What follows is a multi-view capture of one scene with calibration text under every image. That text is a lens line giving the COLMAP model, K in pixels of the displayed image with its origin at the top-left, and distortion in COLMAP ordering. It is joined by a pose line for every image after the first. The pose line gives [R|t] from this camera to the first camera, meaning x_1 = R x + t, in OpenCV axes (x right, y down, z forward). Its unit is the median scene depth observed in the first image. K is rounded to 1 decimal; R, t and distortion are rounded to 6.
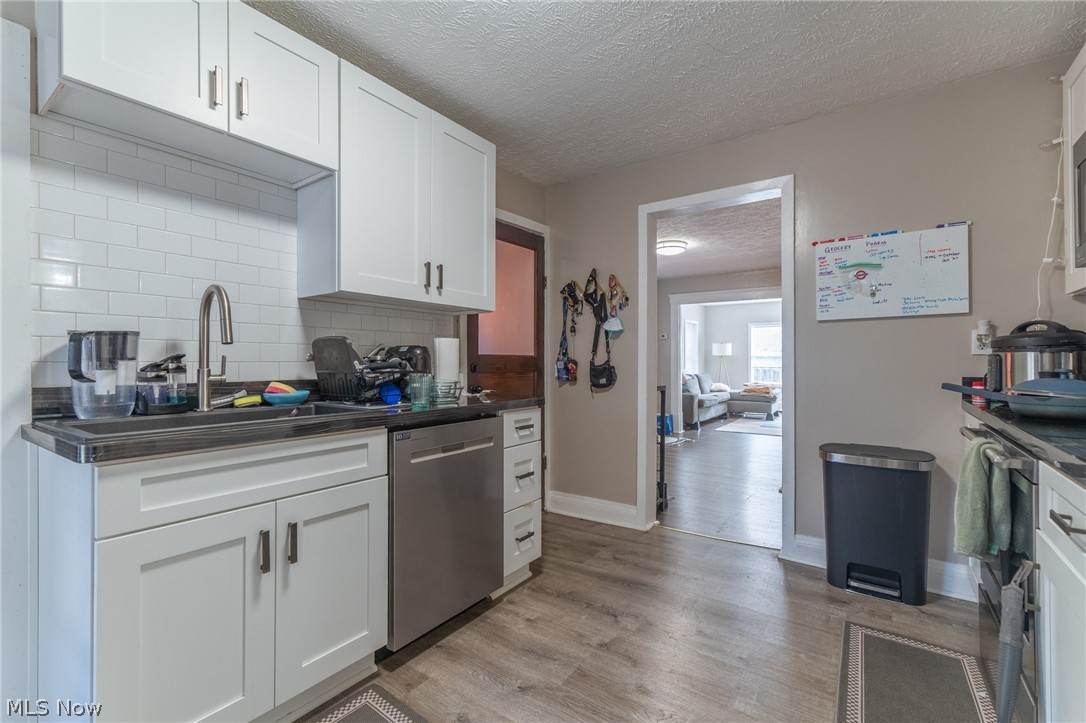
lens RADIAL K [[480.5, 0, 546.6], [0, 480.5, 363.1], [0, 0, 1]] dist [0.009617, 0.000463]
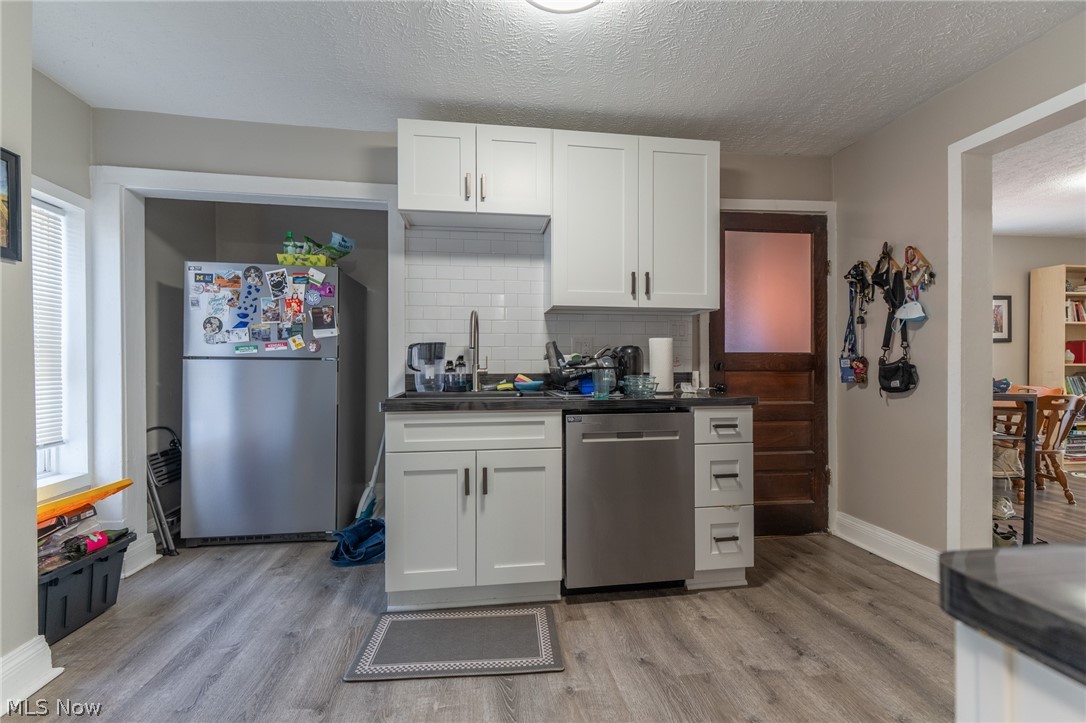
lens RADIAL K [[480.5, 0, 564.7], [0, 480.5, 362.6], [0, 0, 1]] dist [0.009617, 0.000463]
pose [[0.691939, -0.001553, -0.721955, 0.457136], [0.000317, 0.999998, -0.001847, 0.006343], [0.721956, 0.001049, 0.691938, 0.094484]]
